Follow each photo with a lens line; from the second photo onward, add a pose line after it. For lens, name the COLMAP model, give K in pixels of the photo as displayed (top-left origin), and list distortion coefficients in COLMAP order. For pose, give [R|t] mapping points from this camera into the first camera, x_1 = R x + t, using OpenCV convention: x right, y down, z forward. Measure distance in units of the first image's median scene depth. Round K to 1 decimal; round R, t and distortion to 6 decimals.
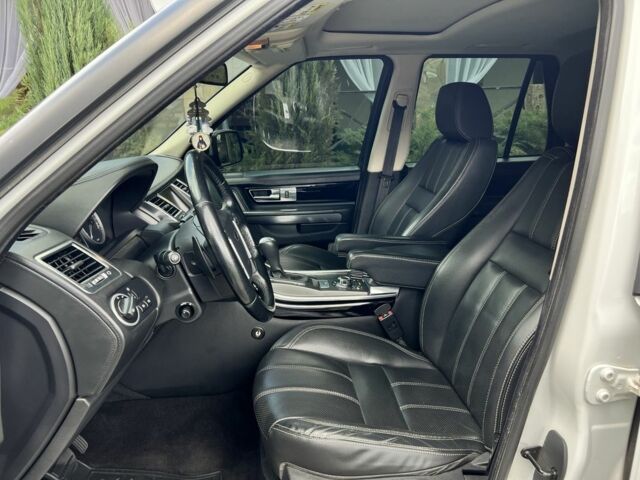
lens RADIAL K [[484.2, 0, 329.0], [0, 484.2, 237.5], [0, 0, 1]] dist [0.074391, -0.094444]
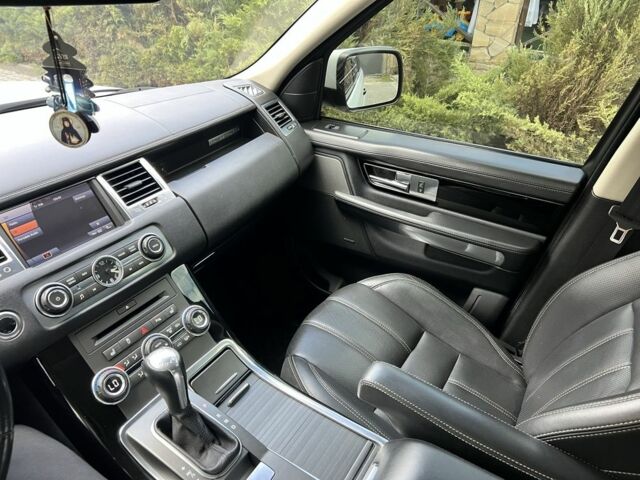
lens RADIAL K [[484.2, 0, 329.0], [0, 484.2, 237.5], [0, 0, 1]] dist [0.074391, -0.094444]
pose [[0.792665, 0.357354, -0.493944, 0.130669], [-0.217418, 0.922623, 0.318586, -0.193411], [0.569572, -0.145139, 0.809026, 0.470330]]
